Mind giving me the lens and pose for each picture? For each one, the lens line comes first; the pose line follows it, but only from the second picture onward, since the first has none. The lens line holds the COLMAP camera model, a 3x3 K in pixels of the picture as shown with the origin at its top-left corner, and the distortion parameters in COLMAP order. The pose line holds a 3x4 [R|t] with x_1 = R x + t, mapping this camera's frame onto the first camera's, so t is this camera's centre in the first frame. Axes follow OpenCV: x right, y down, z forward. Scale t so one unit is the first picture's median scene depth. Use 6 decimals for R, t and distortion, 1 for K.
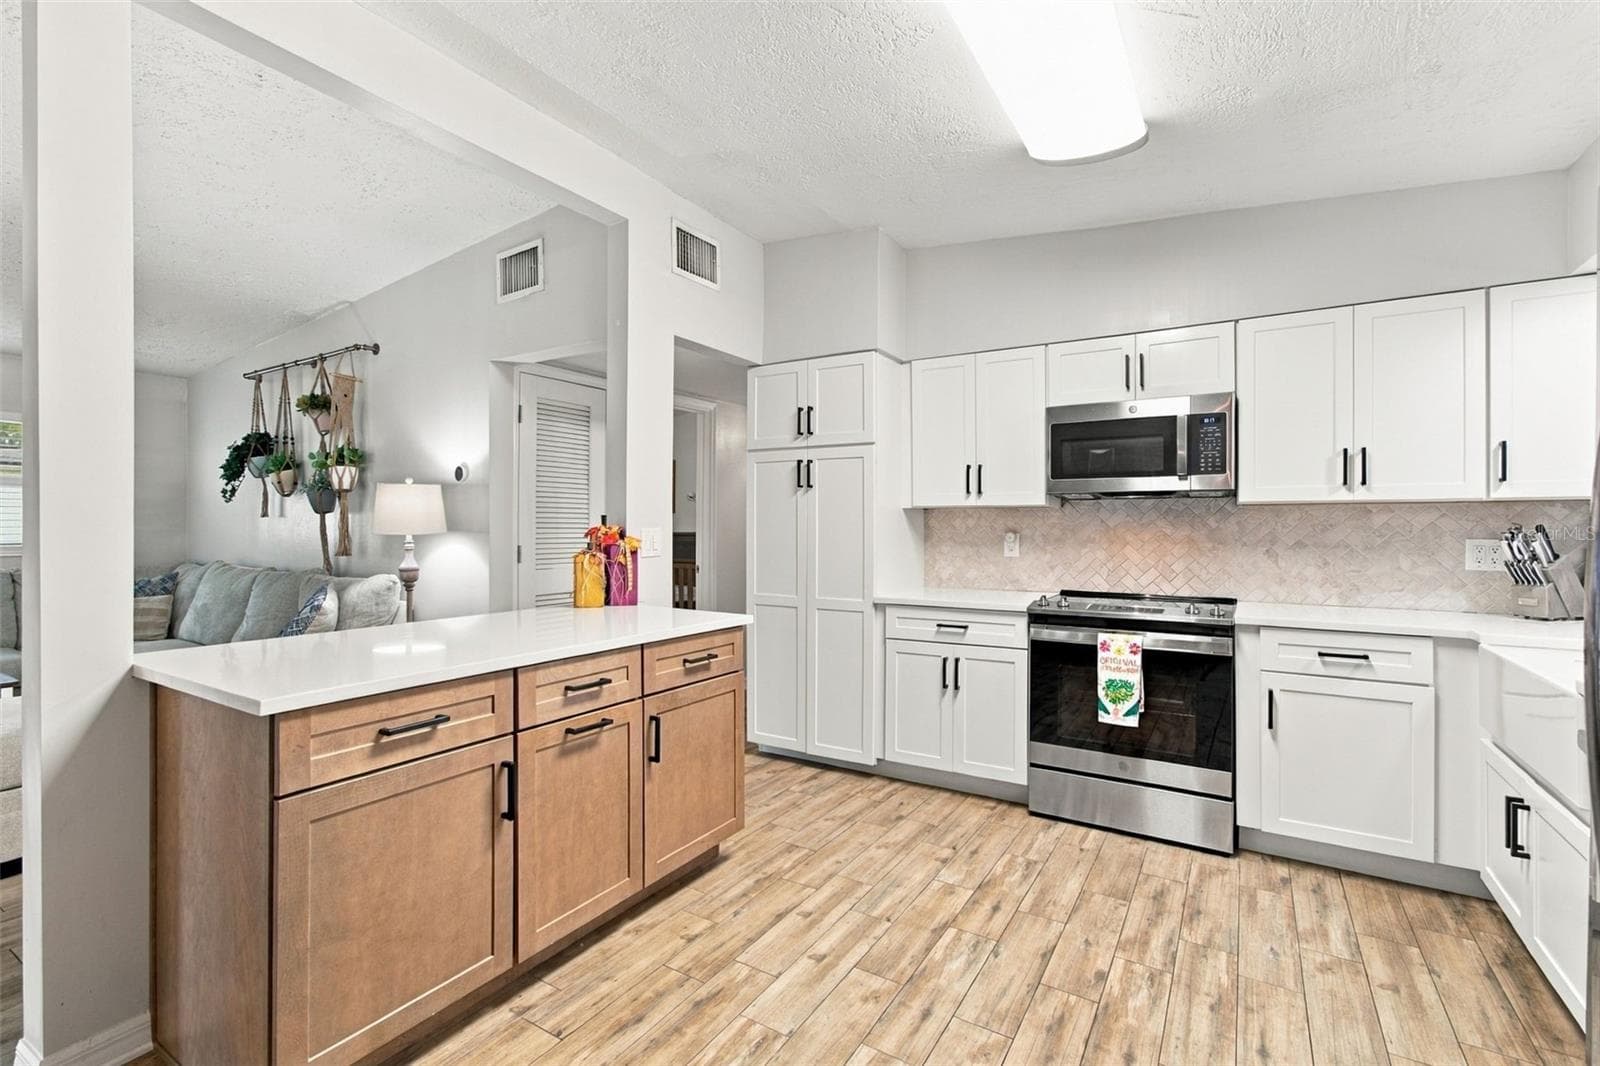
lens RADIAL K [[730.0, 0, 797.6], [0, 730.0, 527.7], [0, 0, 1]] dist [0.022936, -0.013793]
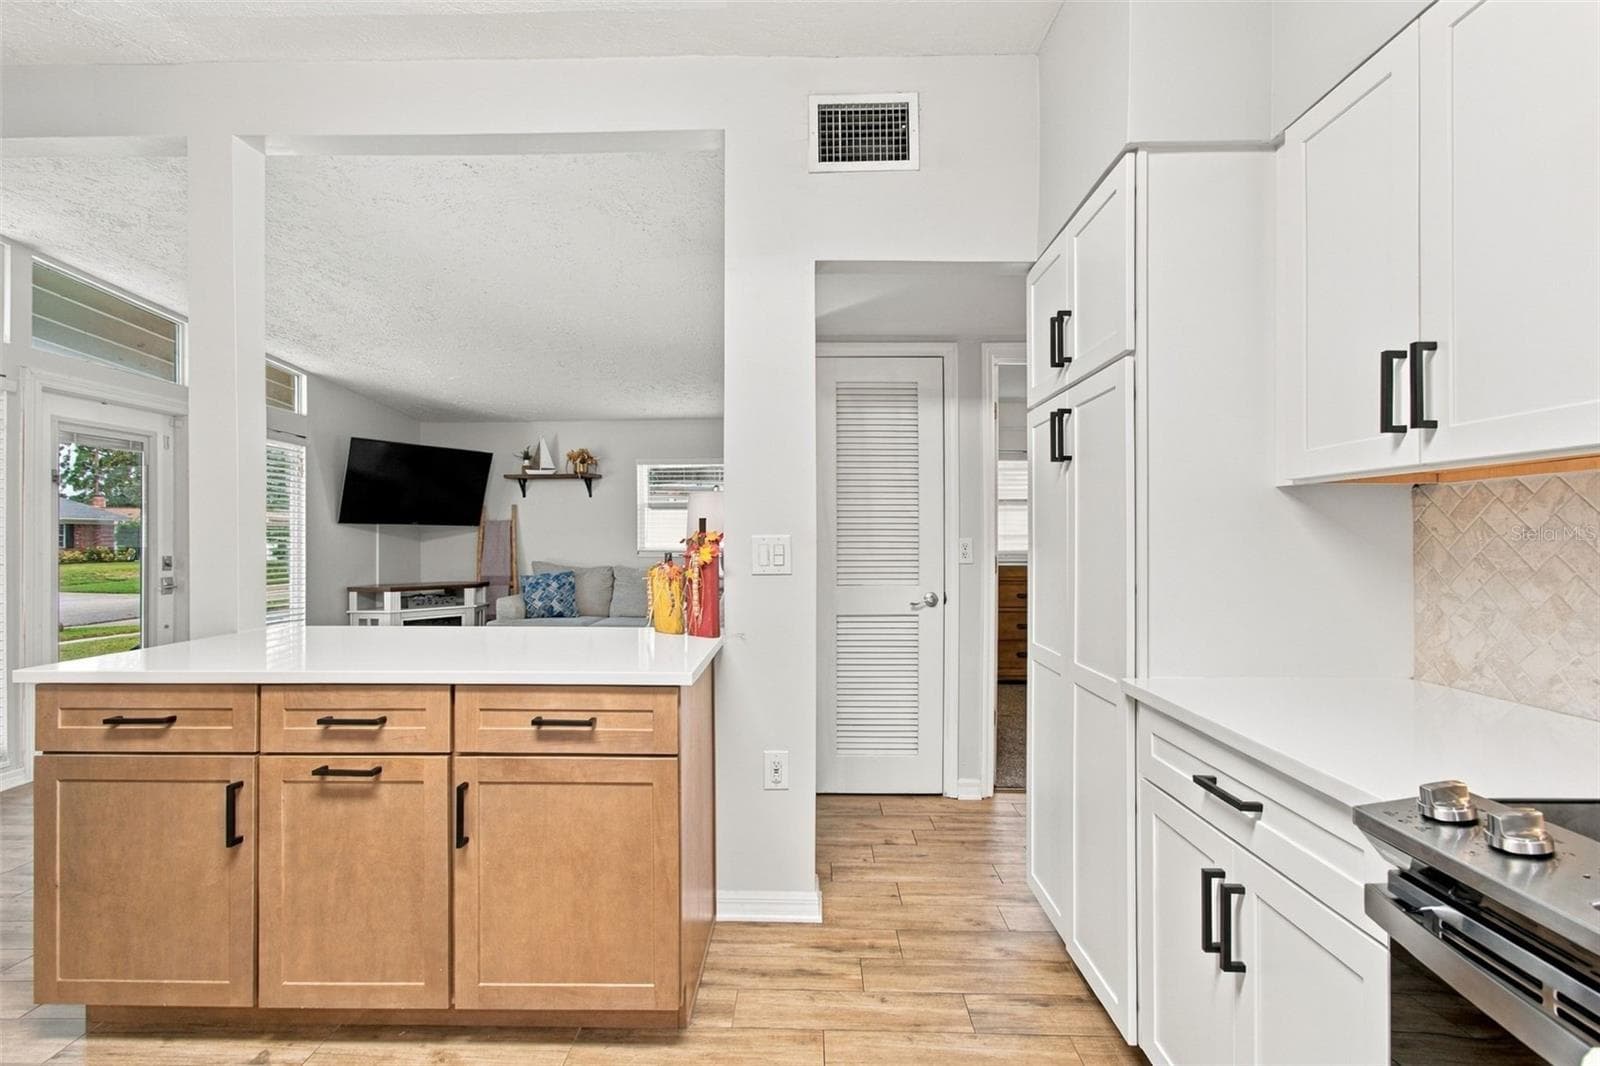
lens RADIAL K [[730.0, 0, 797.6], [0, 730.0, 527.7], [0, 0, 1]] dist [0.022936, -0.013793]
pose [[0.513212, -0.007896, -0.858226, 0.611583], [0.000708, 0.999961, -0.008777, 0.002644], [0.858262, 0.003897, 0.513197, 0.888987]]
